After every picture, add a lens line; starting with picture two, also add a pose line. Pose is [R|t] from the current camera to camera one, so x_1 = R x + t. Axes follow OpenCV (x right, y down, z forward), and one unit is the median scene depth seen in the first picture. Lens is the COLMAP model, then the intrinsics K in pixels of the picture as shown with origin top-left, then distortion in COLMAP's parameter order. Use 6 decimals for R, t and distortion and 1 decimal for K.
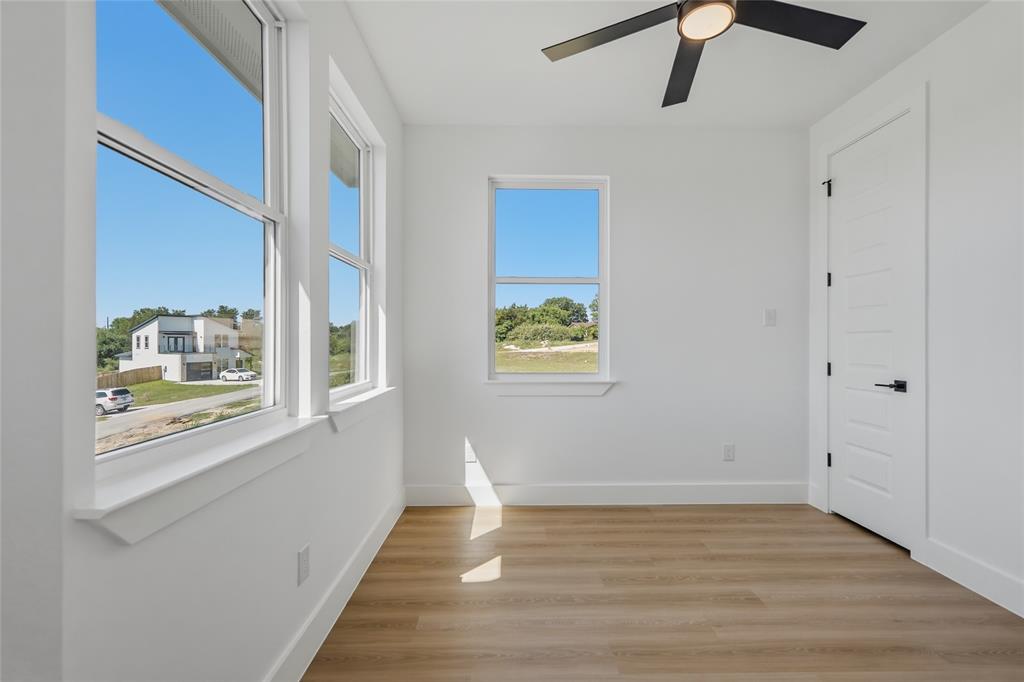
lens RADIAL K [[446.8, 0, 495.3], [0, 446.8, 342.8], [0, 0, 1]] dist [0.007653, 0.000270]
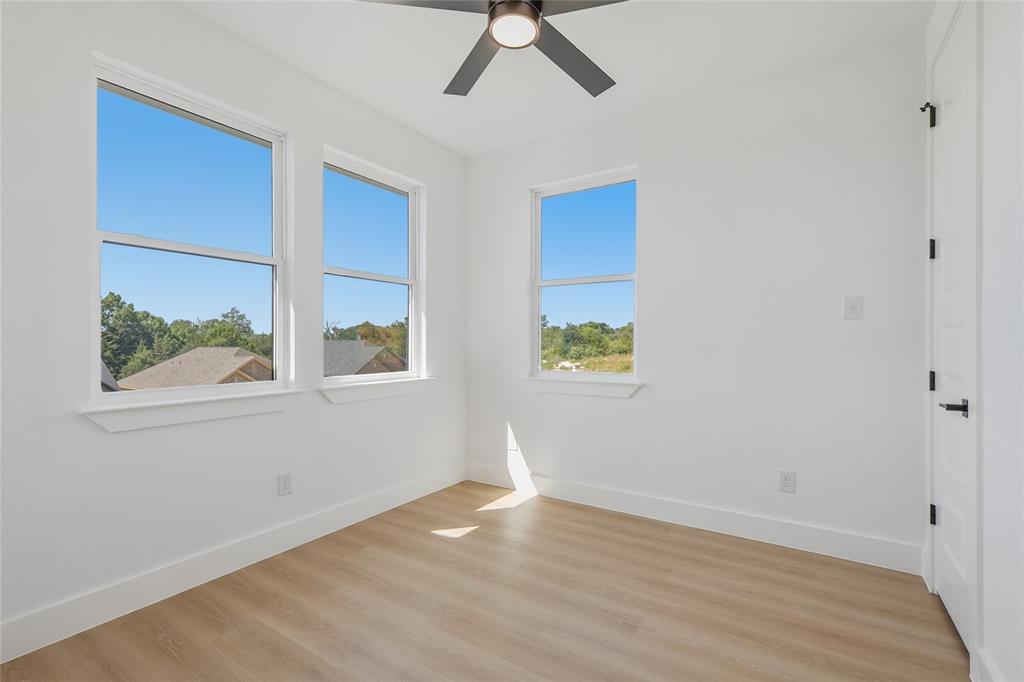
lens RADIAL K [[446.8, 0, 507.5], [0, 446.8, 340.8], [0, 0, 1]] dist [0.007653, 0.000270]
pose [[0.832723, -0.000926, -0.553689, 0.552662], [-0.003566, 0.999969, -0.007035, 0.004830], [0.553678, 0.007832, 0.832694, 0.070441]]
